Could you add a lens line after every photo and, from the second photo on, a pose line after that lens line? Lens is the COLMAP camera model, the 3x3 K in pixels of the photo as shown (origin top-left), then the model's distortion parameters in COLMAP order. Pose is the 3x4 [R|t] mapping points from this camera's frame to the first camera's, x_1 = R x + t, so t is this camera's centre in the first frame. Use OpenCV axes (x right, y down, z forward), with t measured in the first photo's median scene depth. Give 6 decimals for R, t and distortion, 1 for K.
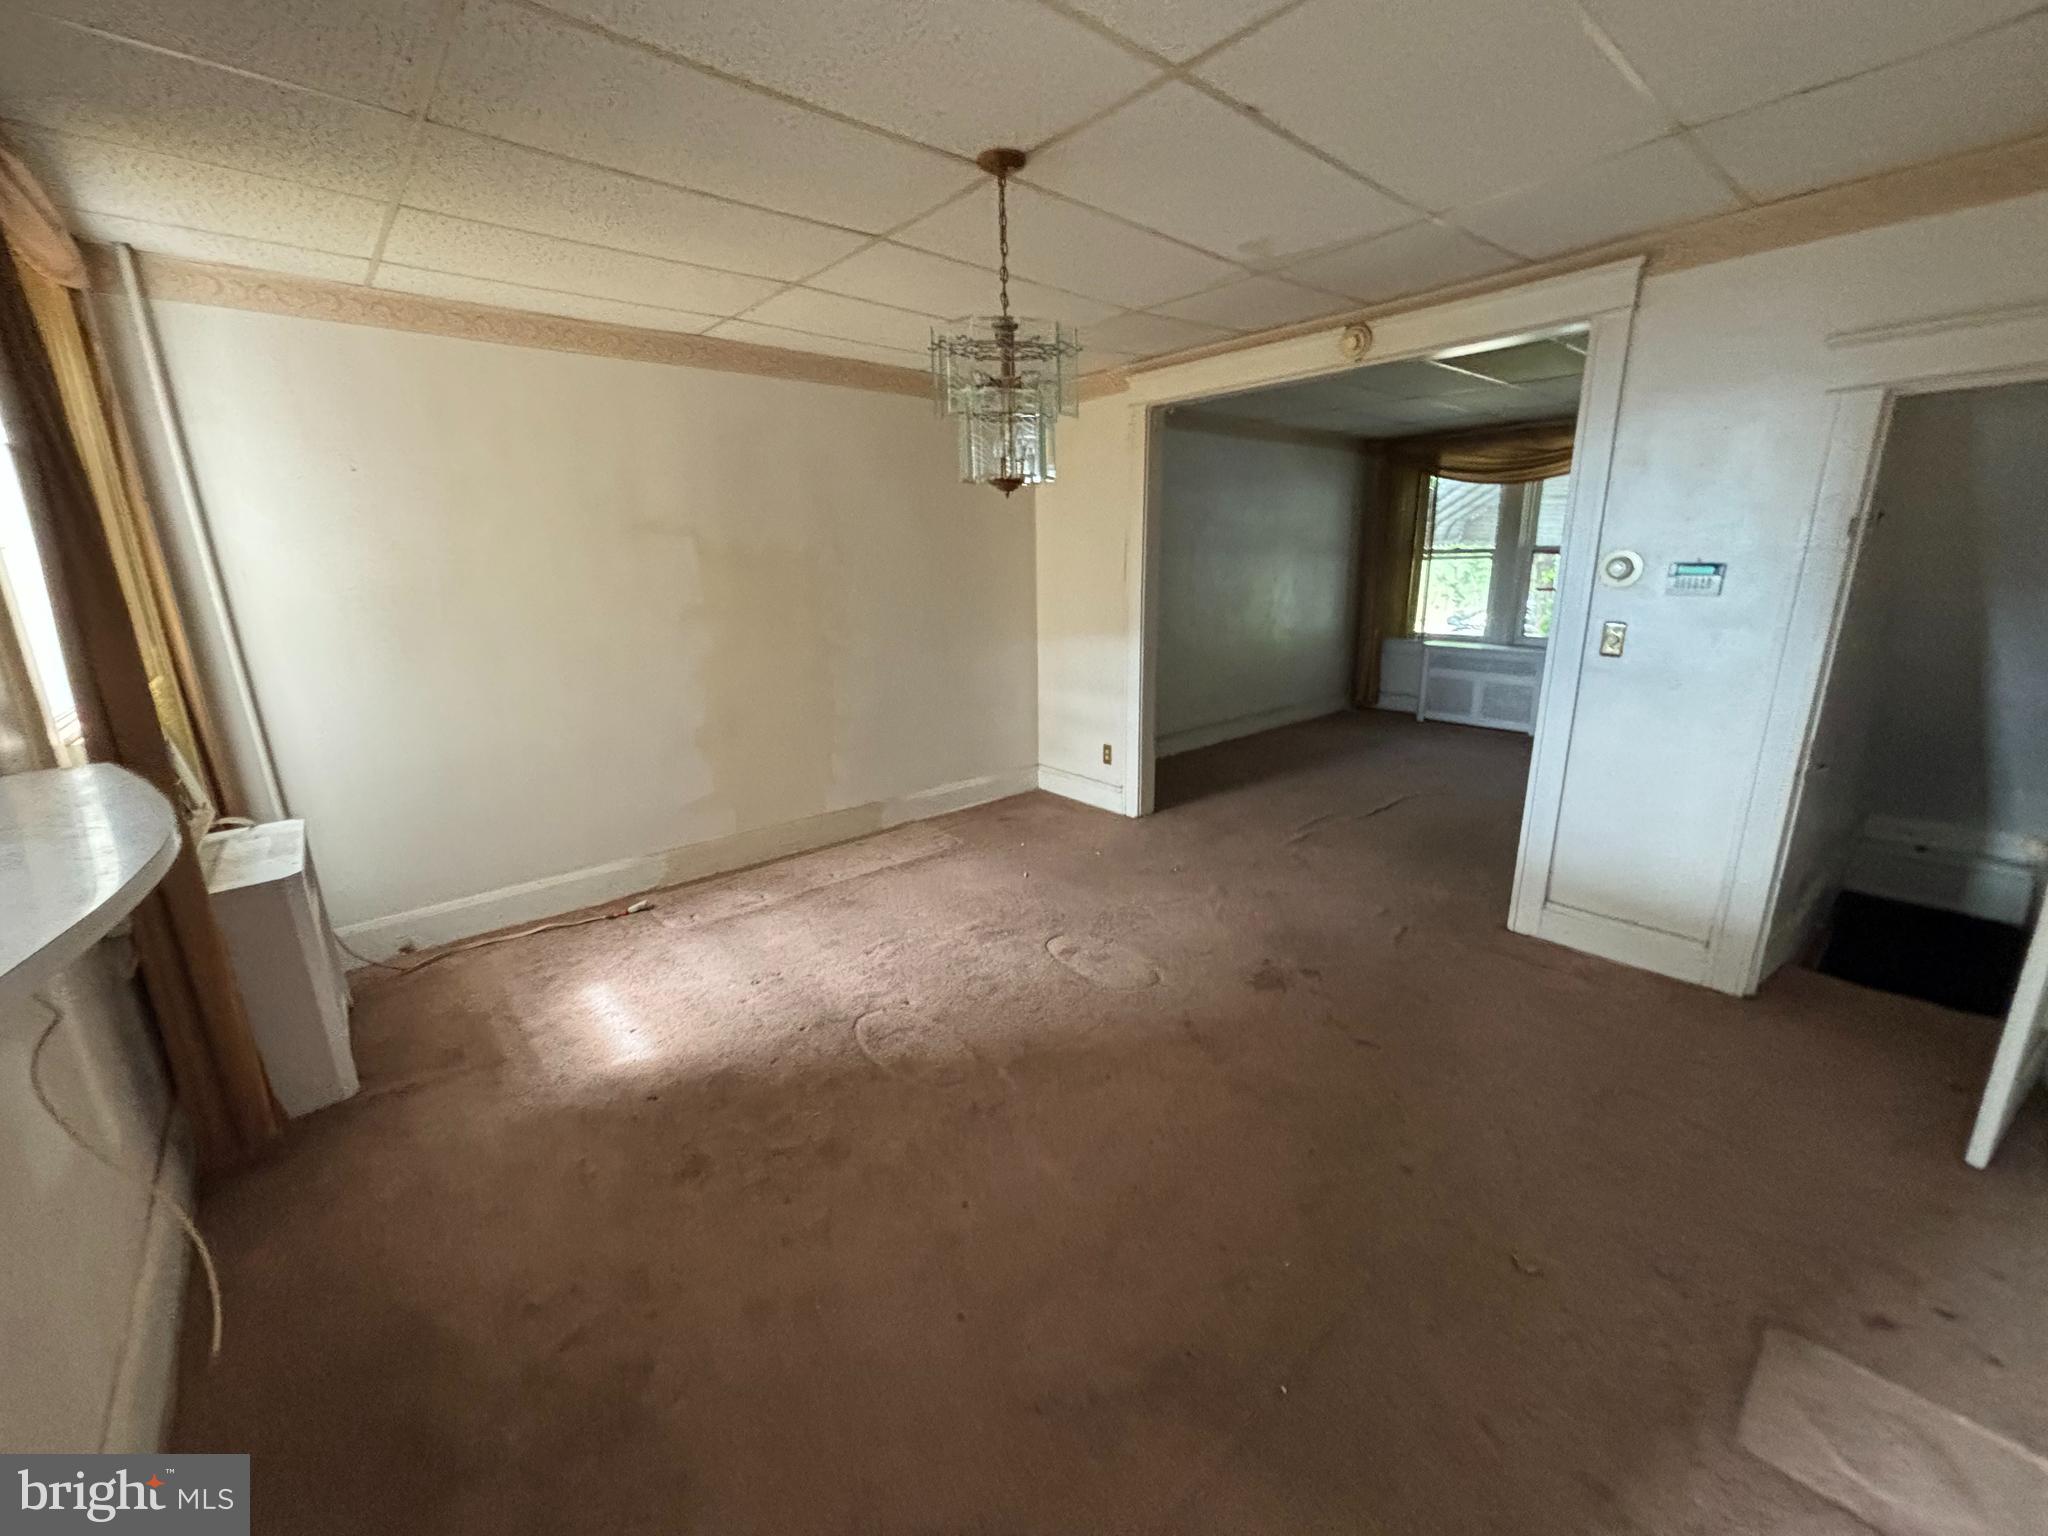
lens RADIAL K [[826.0, 0, 1018.8], [0, 826.0, 765.0], [0, 0, 1]] dist [0.002703, 0.000800]
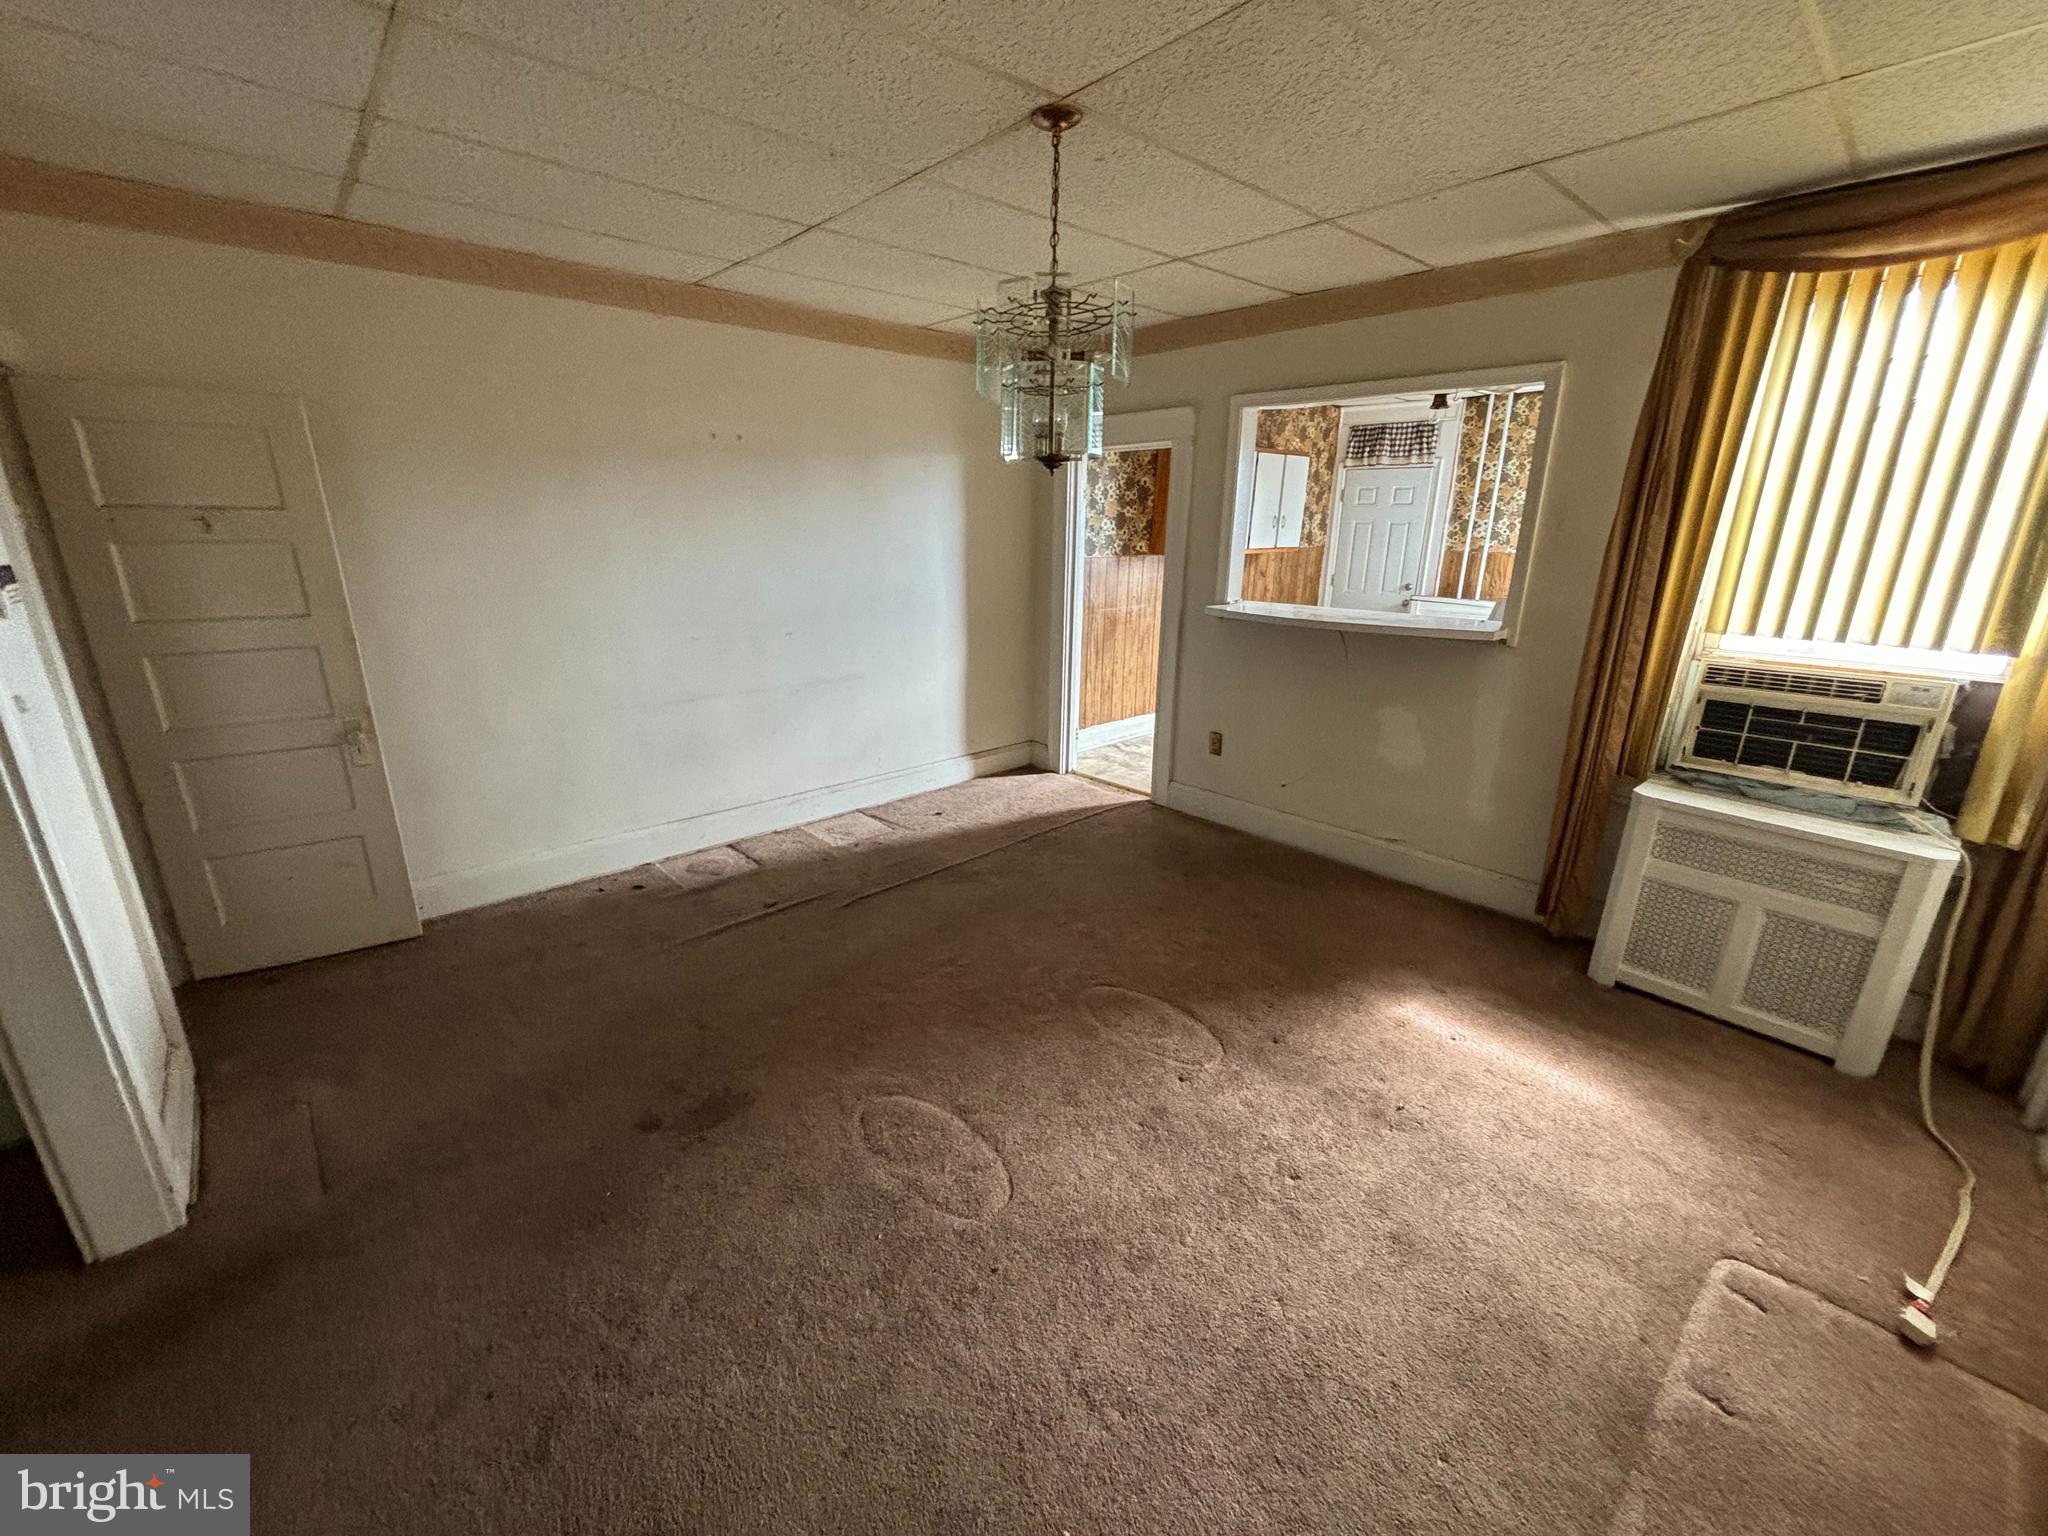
lens RADIAL K [[826.0, 0, 1018.8], [0, 826.0, 765.0], [0, 0, 1]] dist [0.002703, 0.000800]
pose [[-0.999624, 0.019402, -0.019392, 0.015915], [0.006551, 0.855317, 0.518063, -0.173855], [0.026638, 0.517741, -0.855122, 0.648482]]
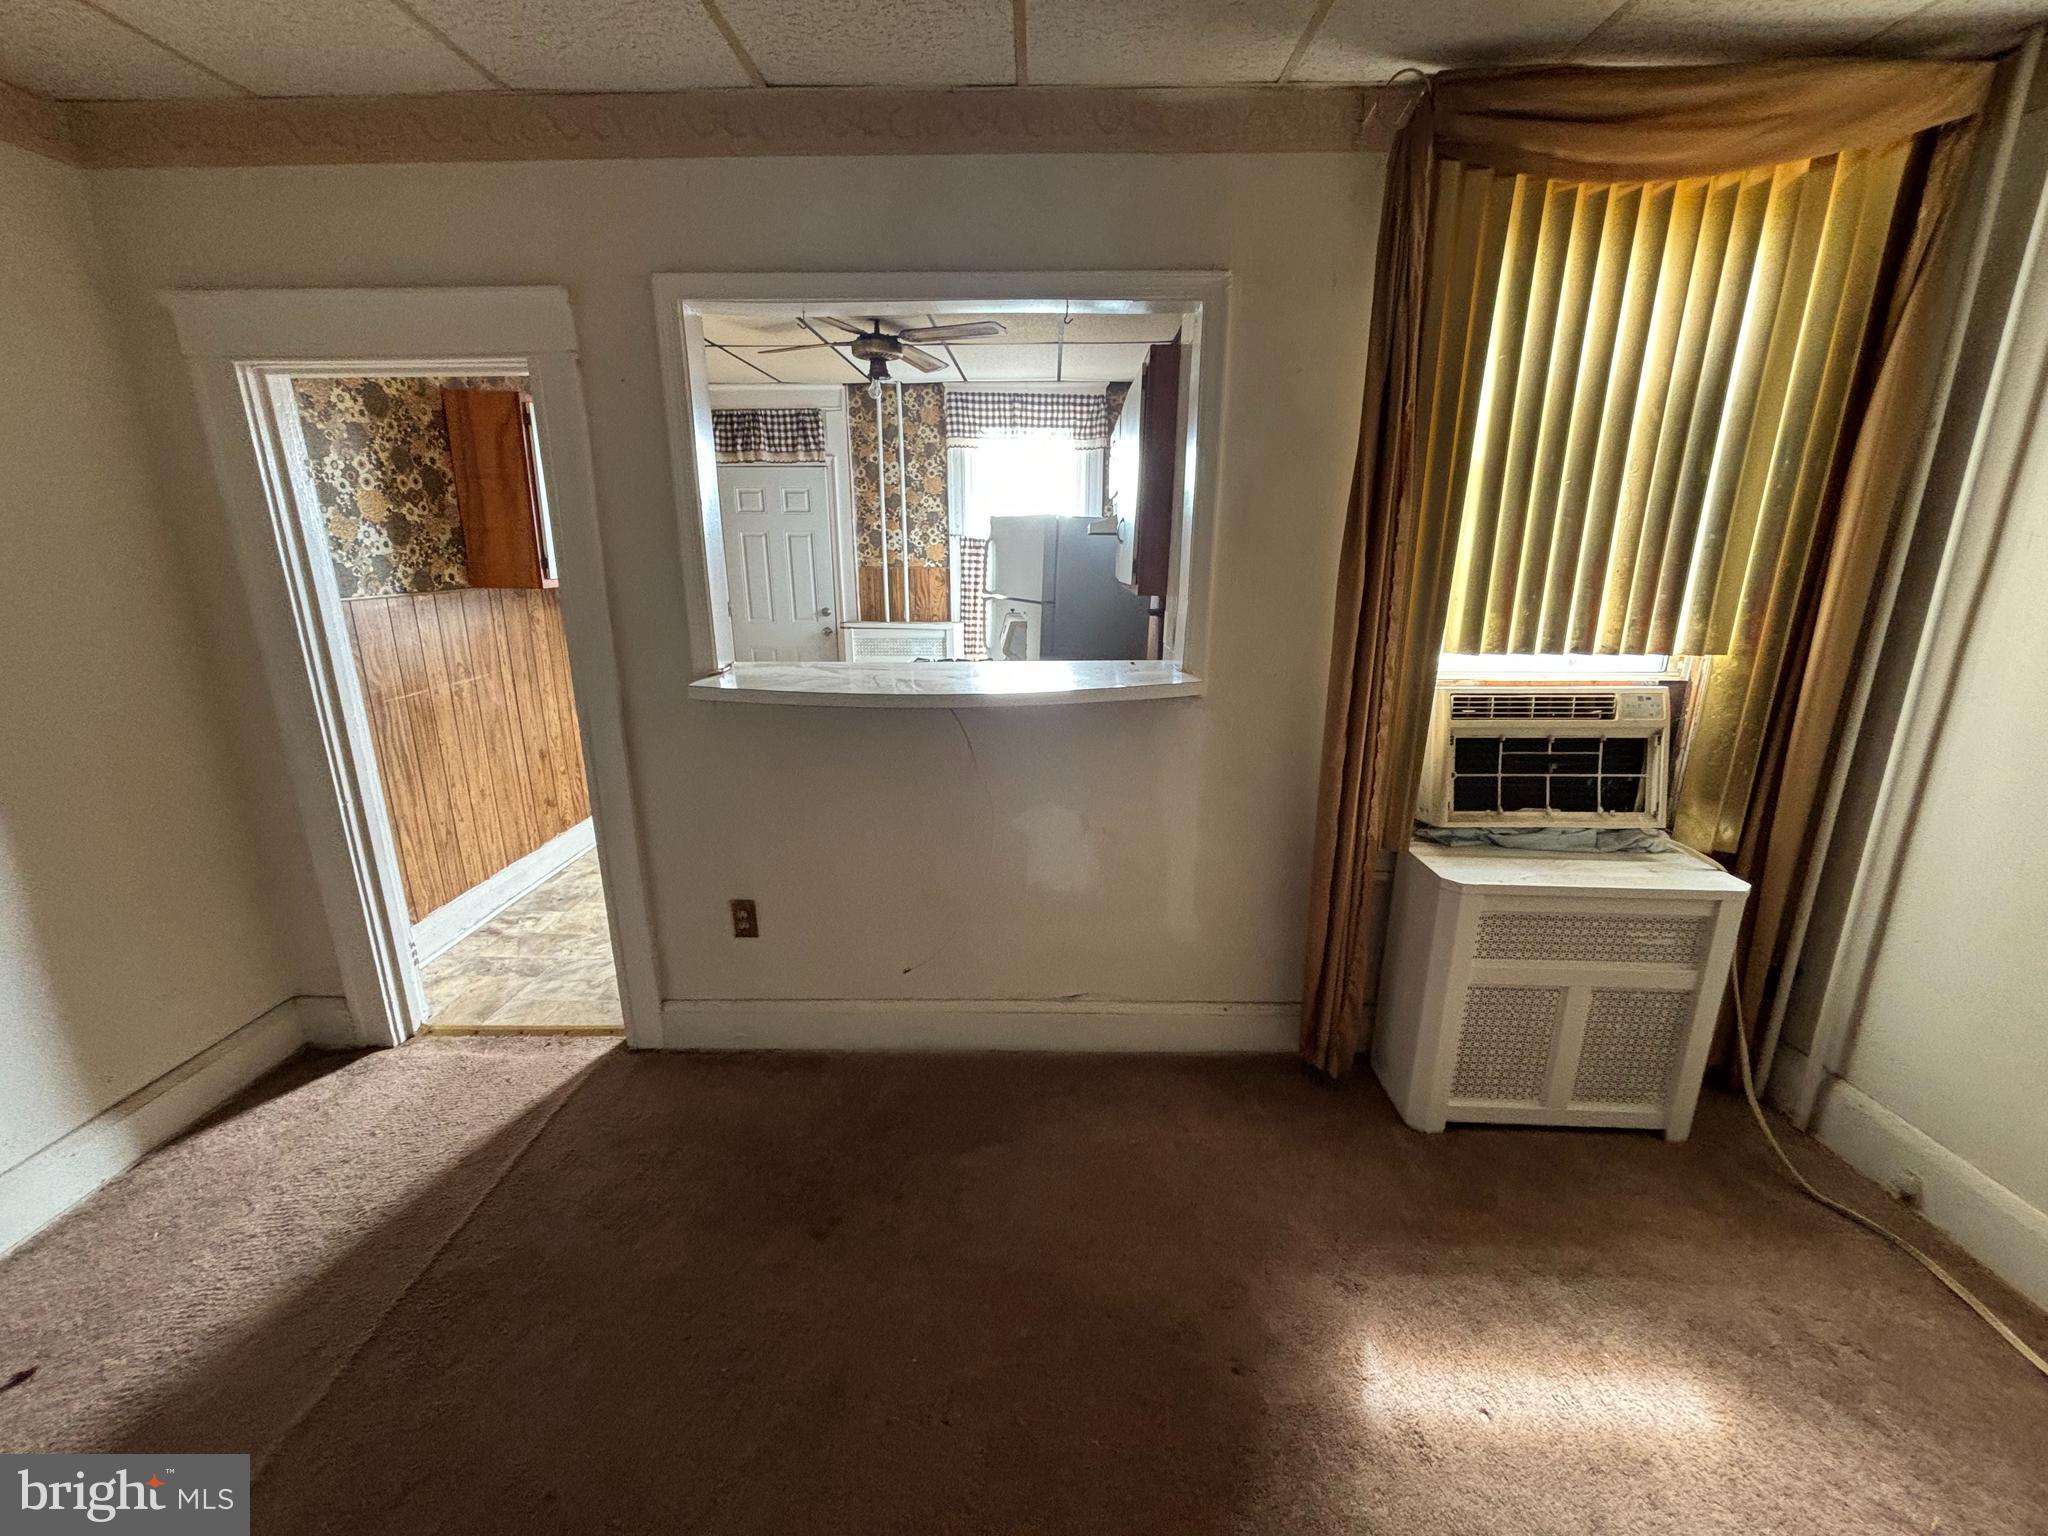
lens RADIAL K [[826.0, 0, 1018.8], [0, 826.0, 765.0], [0, 0, 1]] dist [0.002703, 0.000800]
pose [[-0.674384, 0.217749, -0.705544, 0.008960], [-0.167157, 0.885699, 0.433124, -0.091726], [0.719211, 0.410028, -0.560903, 0.364342]]
